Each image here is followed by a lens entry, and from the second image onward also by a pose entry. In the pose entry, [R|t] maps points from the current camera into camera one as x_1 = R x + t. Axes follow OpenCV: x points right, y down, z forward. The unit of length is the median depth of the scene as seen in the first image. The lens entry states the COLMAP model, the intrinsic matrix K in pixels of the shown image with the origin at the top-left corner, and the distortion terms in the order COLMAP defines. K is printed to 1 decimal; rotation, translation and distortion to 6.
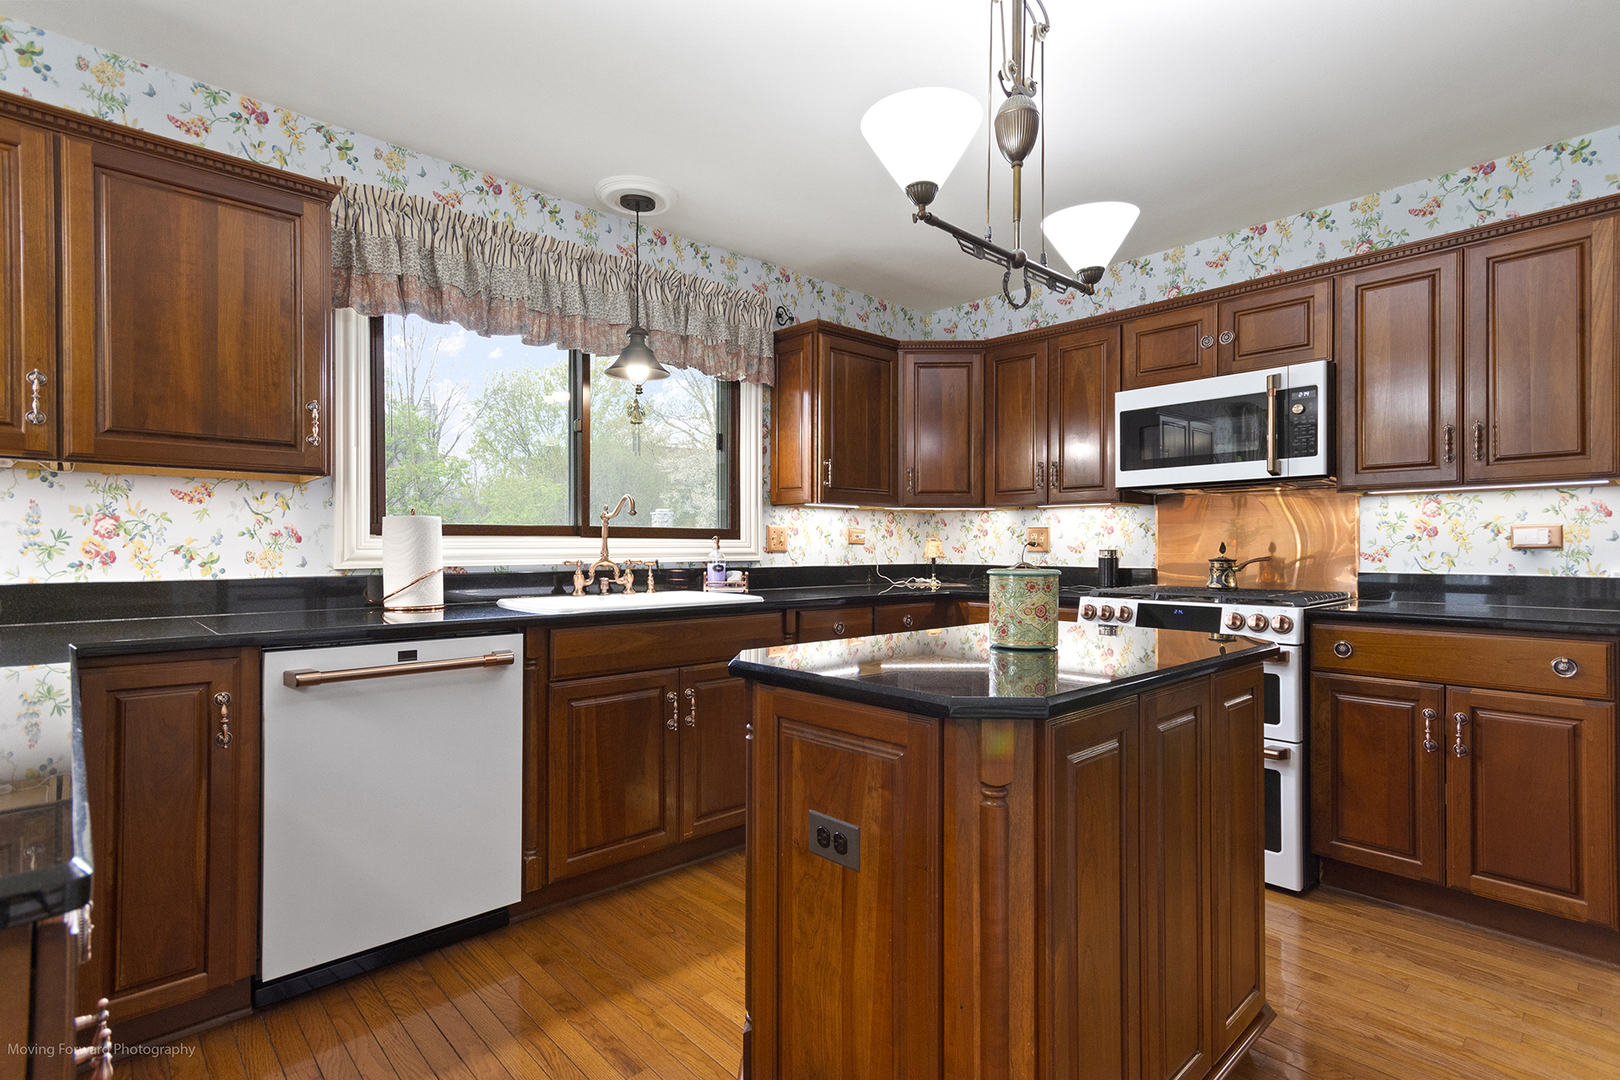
lens RADIAL K [[779.4, 0, 811.5], [0, 779.4, 547.5], [0, 0, 1]] dist [0.010488, 0.000802]
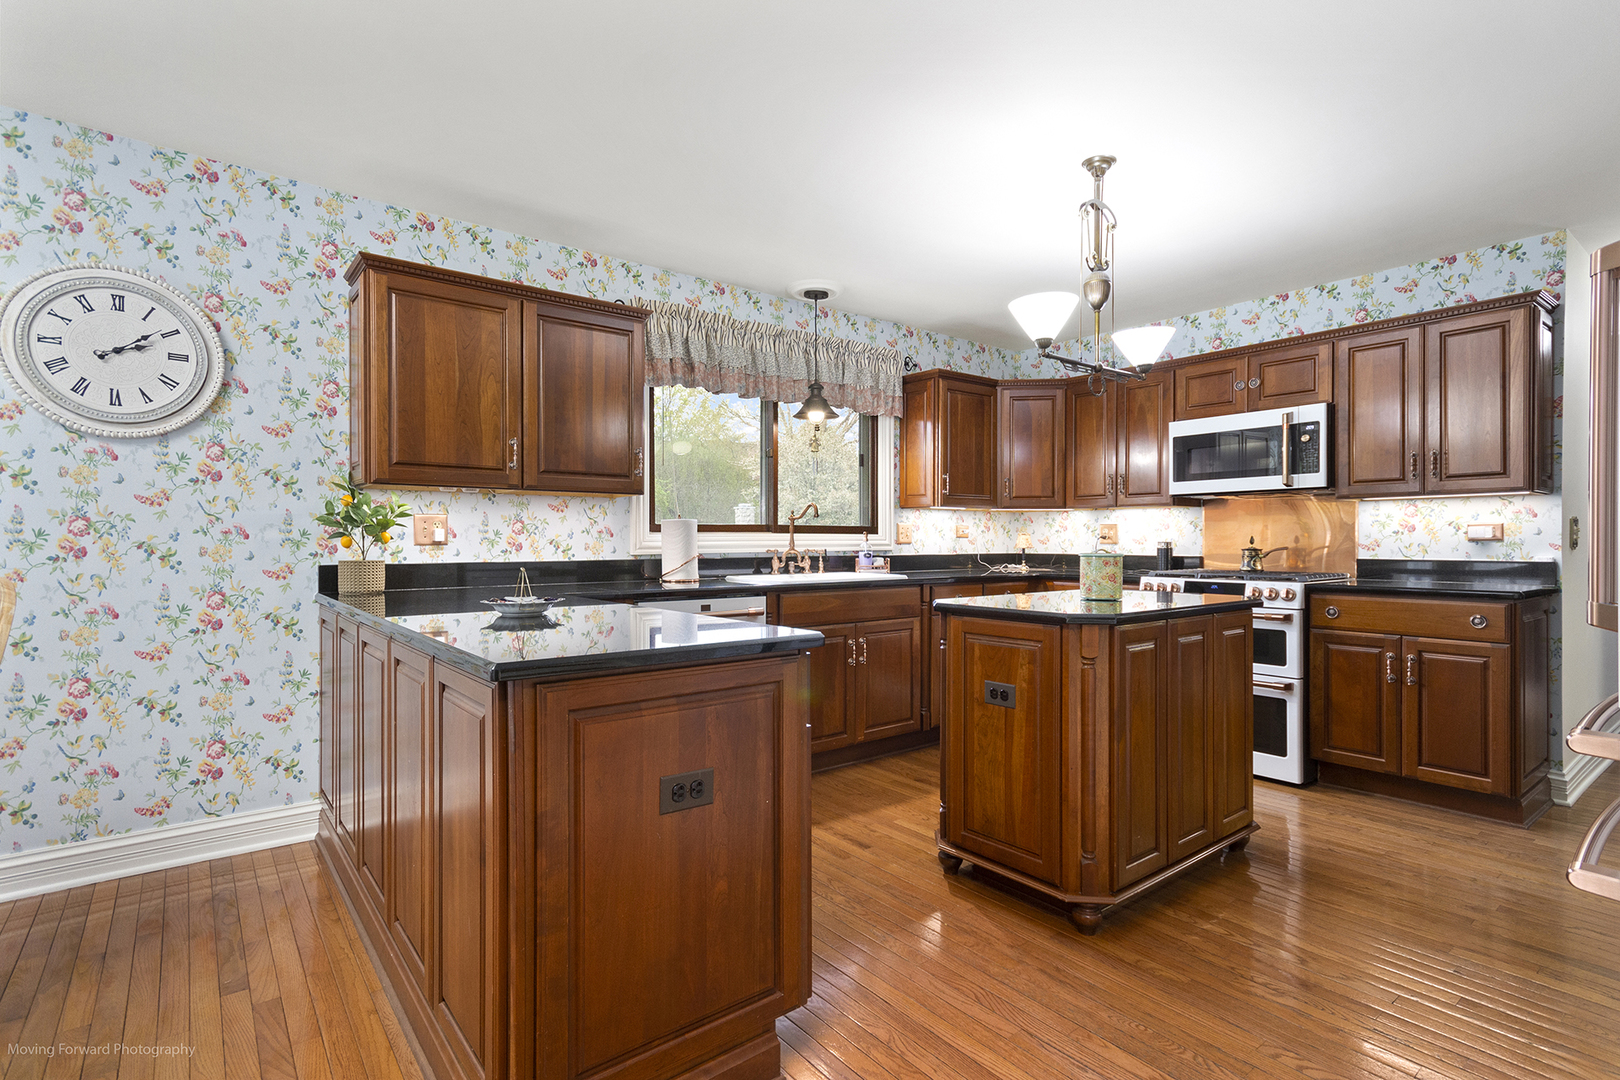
lens RADIAL K [[774.9, 0, 814.1], [0, 774.9, 543.5], [0, 0, 1]] dist [0.012620, 0.000668]
pose [[0.996961, -0.000496, -0.077906, -0.123556], [0.000862, 0.999989, 0.004658, -0.000844], [0.077903, -0.004711, 0.996950, -0.412167]]
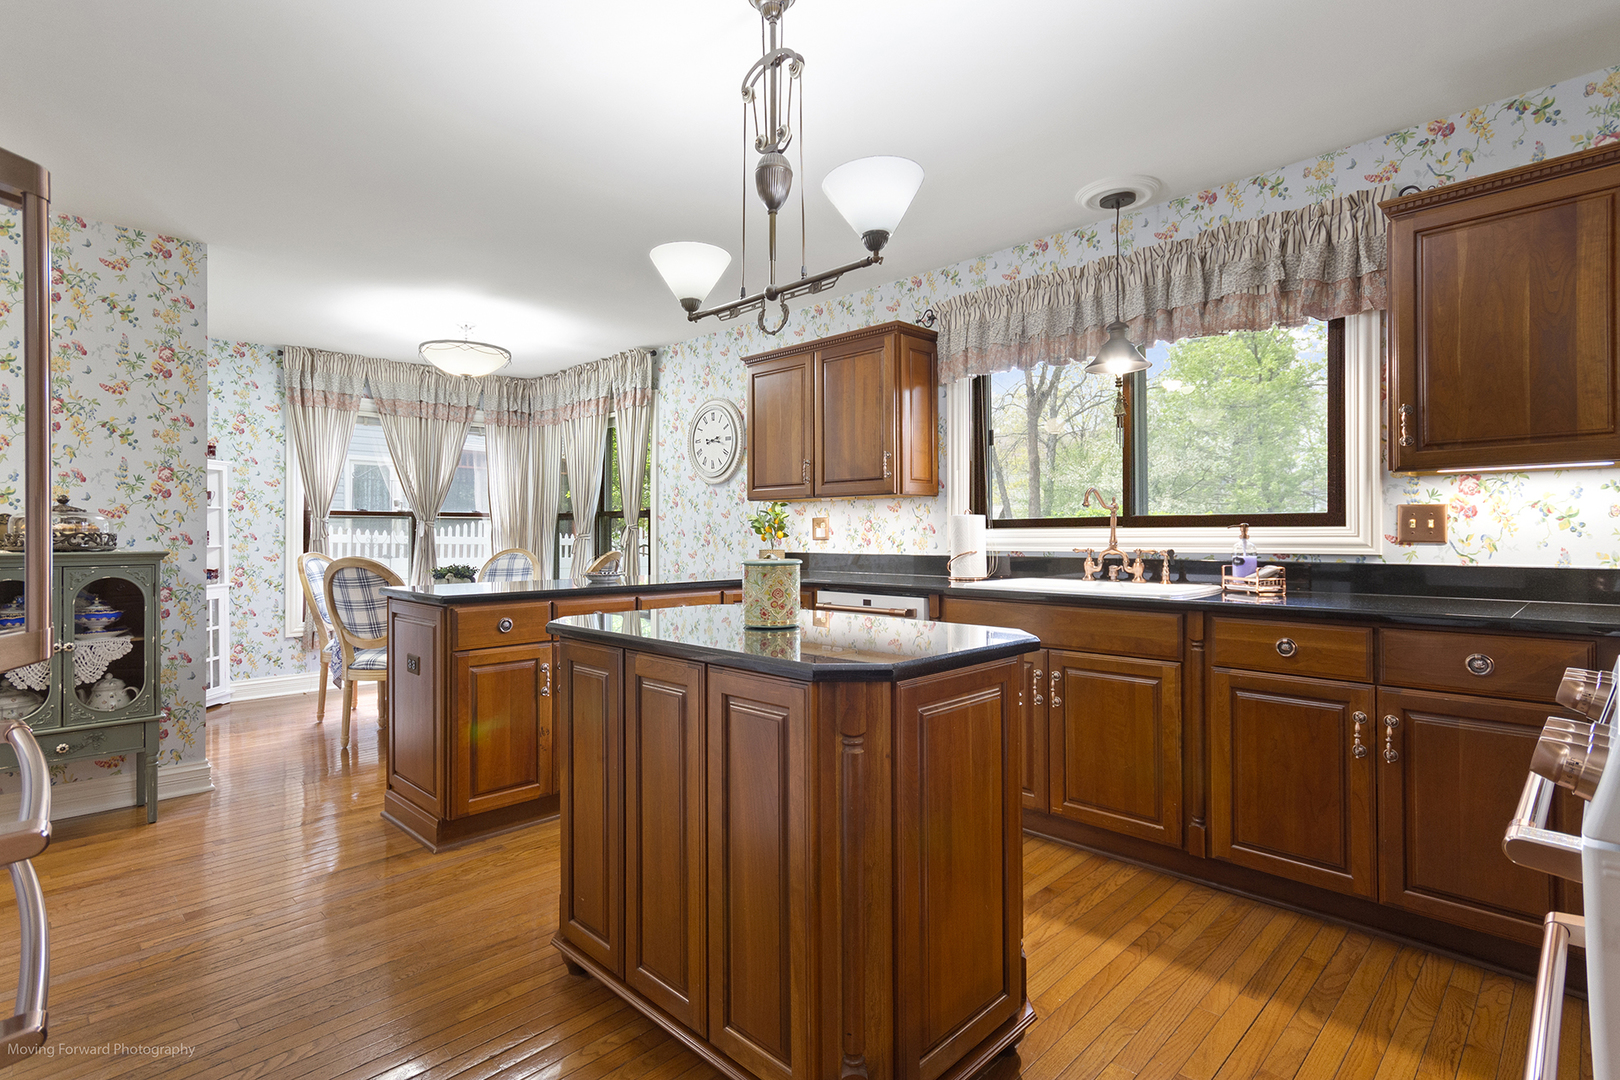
lens RADIAL K [[788.7, 0, 815.4], [0, 788.7, 534.6], [0, 0, 1]] dist [0.003773, 0.000246]
pose [[0.050410, 0.000154, -0.998729, 0.828851], [0.003389, 0.999994, 0.000325, -0.005034], [0.998723, -0.003401, 0.050410, 0.577439]]
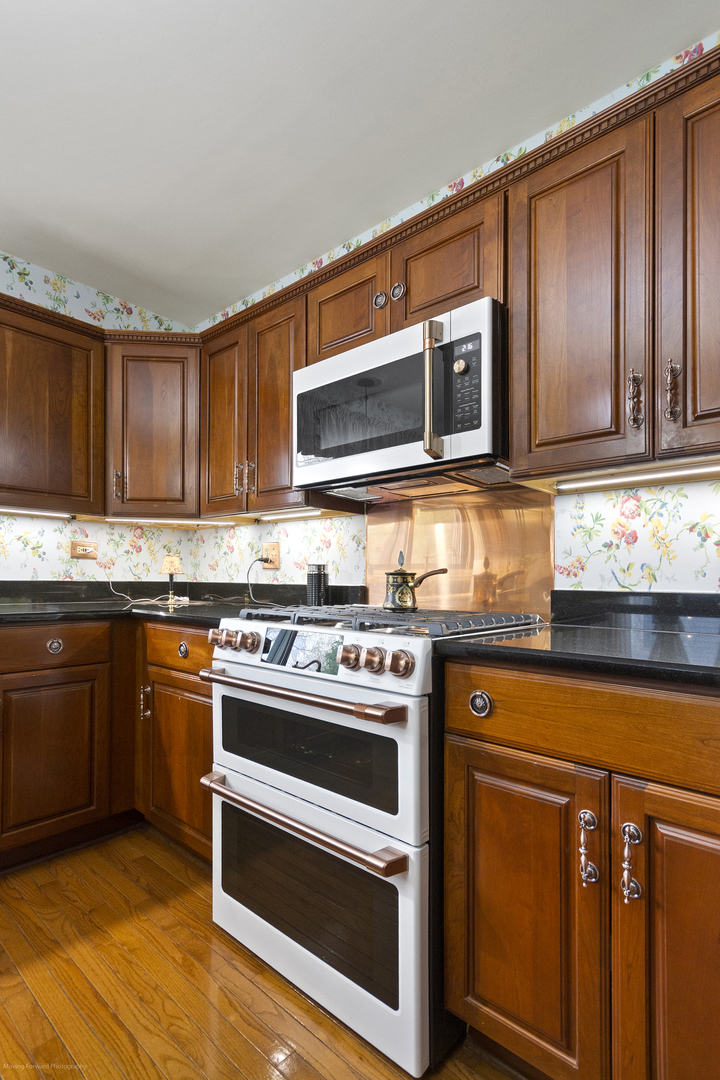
lens RADIAL K [[525.8, 0, 361.9], [0, 525.8, 571.2], [0, 0, 1]] dist [0.003773, 0.000246]
pose [[0.994786, 0.012601, 0.101201, 0.472808], [-0.011043, 0.999812, -0.015941, 0.024942], [-0.101383, 0.014740, 0.994738, 0.507586]]
